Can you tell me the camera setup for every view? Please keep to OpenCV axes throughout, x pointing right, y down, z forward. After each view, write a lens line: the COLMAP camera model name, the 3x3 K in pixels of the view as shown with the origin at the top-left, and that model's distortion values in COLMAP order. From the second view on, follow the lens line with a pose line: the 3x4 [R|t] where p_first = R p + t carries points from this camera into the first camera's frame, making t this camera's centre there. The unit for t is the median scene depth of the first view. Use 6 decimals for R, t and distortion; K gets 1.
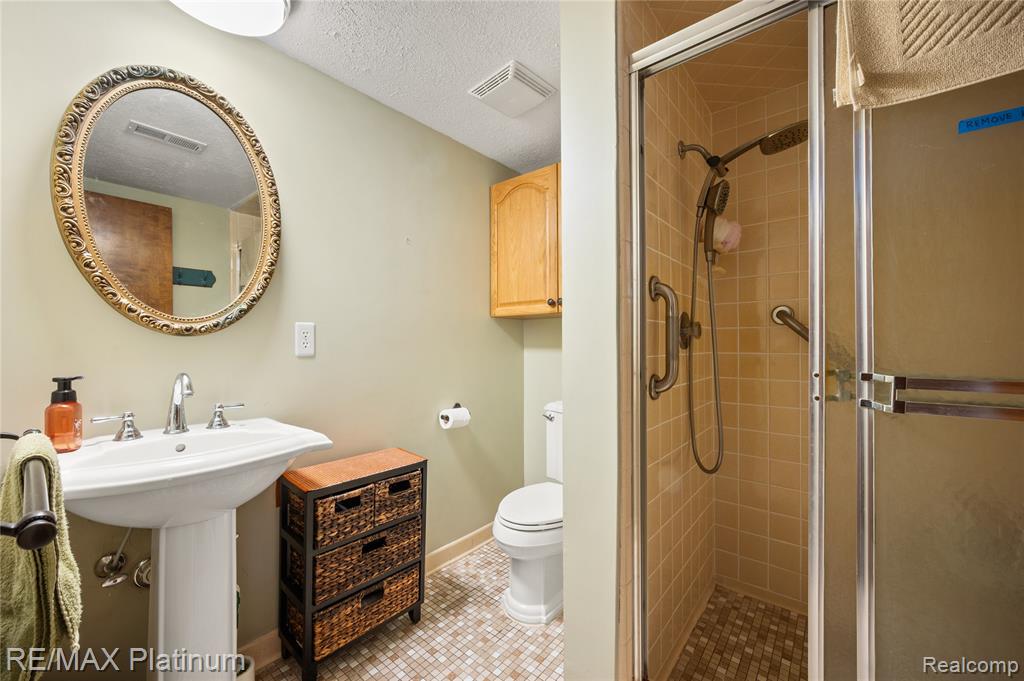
lens RADIAL K [[392.8, 0, 509.3], [0, 392.8, 327.3], [0, 0, 1]] dist [-0.000838, 0.000200]
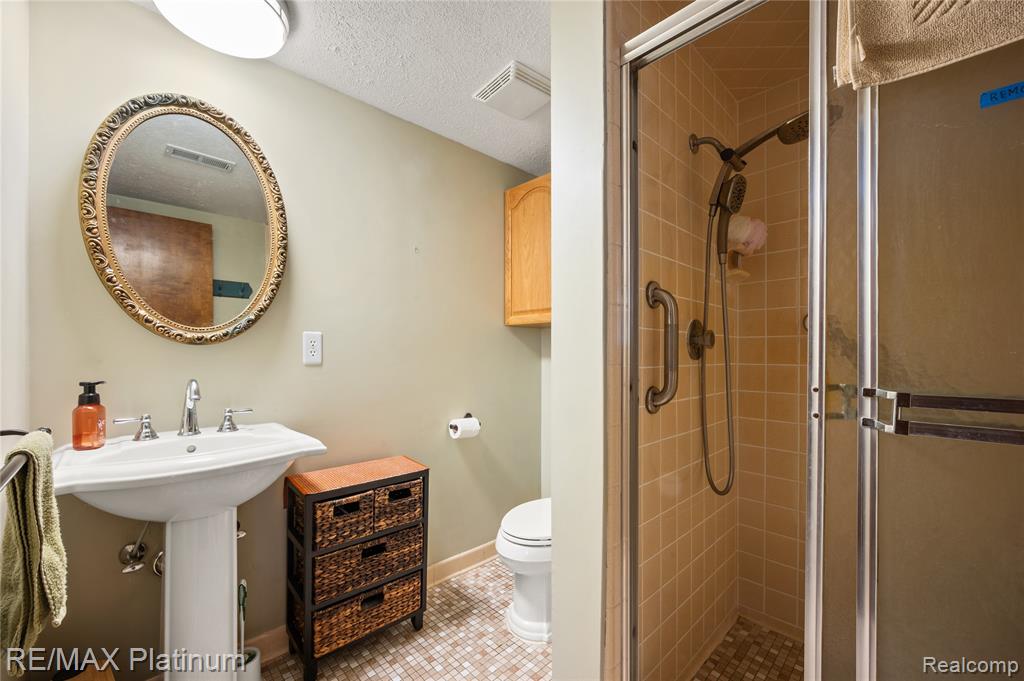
lens RADIAL K [[404.1, 0, 511.7], [0, 404.1, 338.9], [0, 0, 1]] dist [-0.000242, 0.000005]
pose [[0.993239, -0.000154, -0.116084, 0.146669], [0.000986, 0.999974, 0.007105, -0.000524], [0.116080, -0.007171, 0.993214, 0.005526]]
